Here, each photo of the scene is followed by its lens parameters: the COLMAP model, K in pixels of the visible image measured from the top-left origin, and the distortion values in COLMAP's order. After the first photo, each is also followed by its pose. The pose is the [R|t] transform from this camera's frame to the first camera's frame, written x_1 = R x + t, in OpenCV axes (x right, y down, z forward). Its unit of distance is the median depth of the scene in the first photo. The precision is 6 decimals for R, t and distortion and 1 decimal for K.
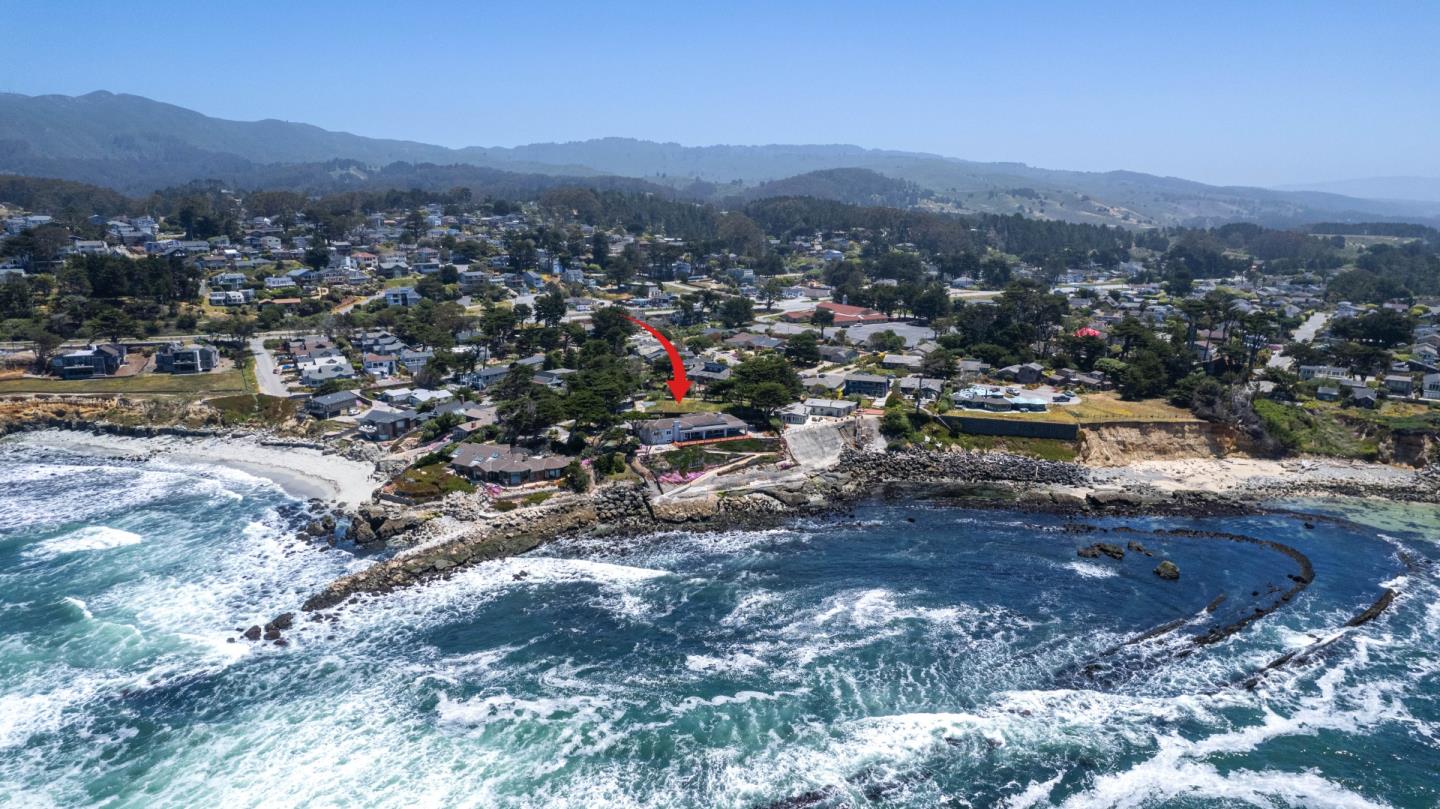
lens RADIAL K [[931.0, 0, 720.0], [0, 931.0, 404.5], [0, 0, 1]] dist [-0.076188, 0.072028]
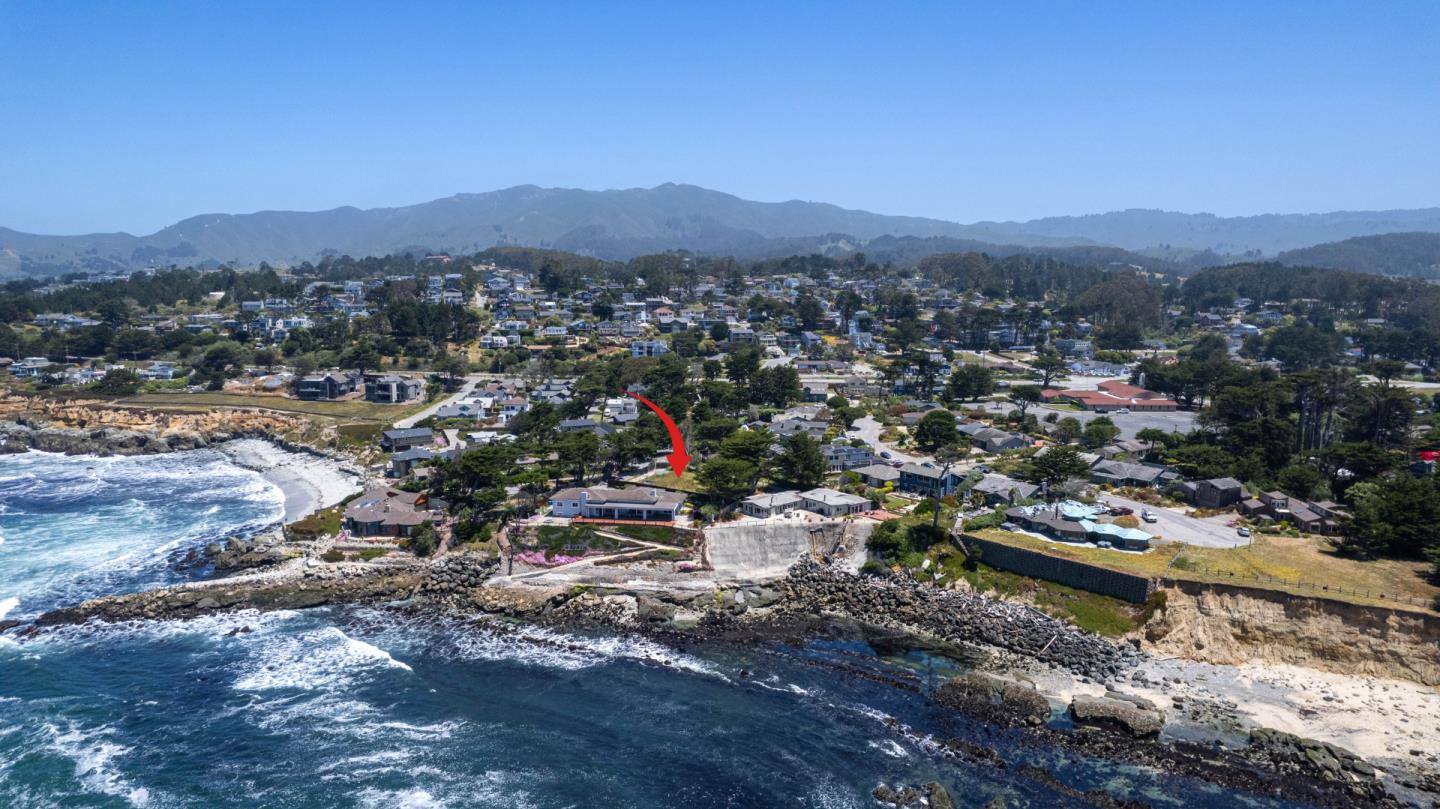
lens RADIAL K [[931.0, 0, 720.0], [0, 931.0, 404.5], [0, 0, 1]] dist [-0.076188, 0.072028]
pose [[0.850924, 0.070519, -0.520533, 0.442848], [-0.112092, 0.992500, -0.048780, -0.029881], [0.513189, 0.099856, 0.852447, 0.328584]]
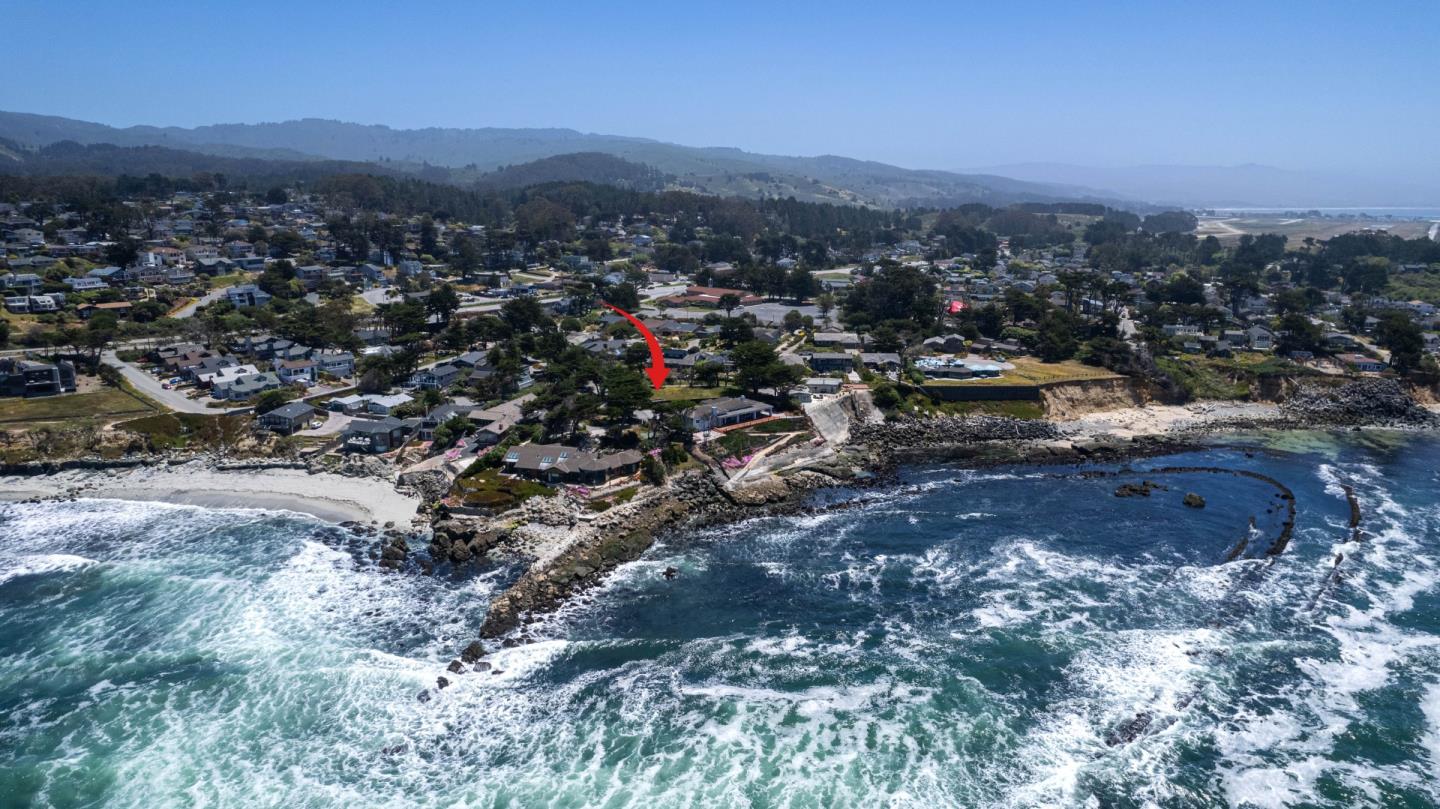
lens RADIAL K [[931.0, 0, 720.0], [0, 931.0, 404.5], [0, 0, 1]] dist [-0.076188, 0.072028]
pose [[0.953116, -0.069498, 0.294515, -0.313056], [0.064728, 0.997566, 0.025927, -0.009934], [-0.295600, -0.005648, 0.955295, 0.033960]]
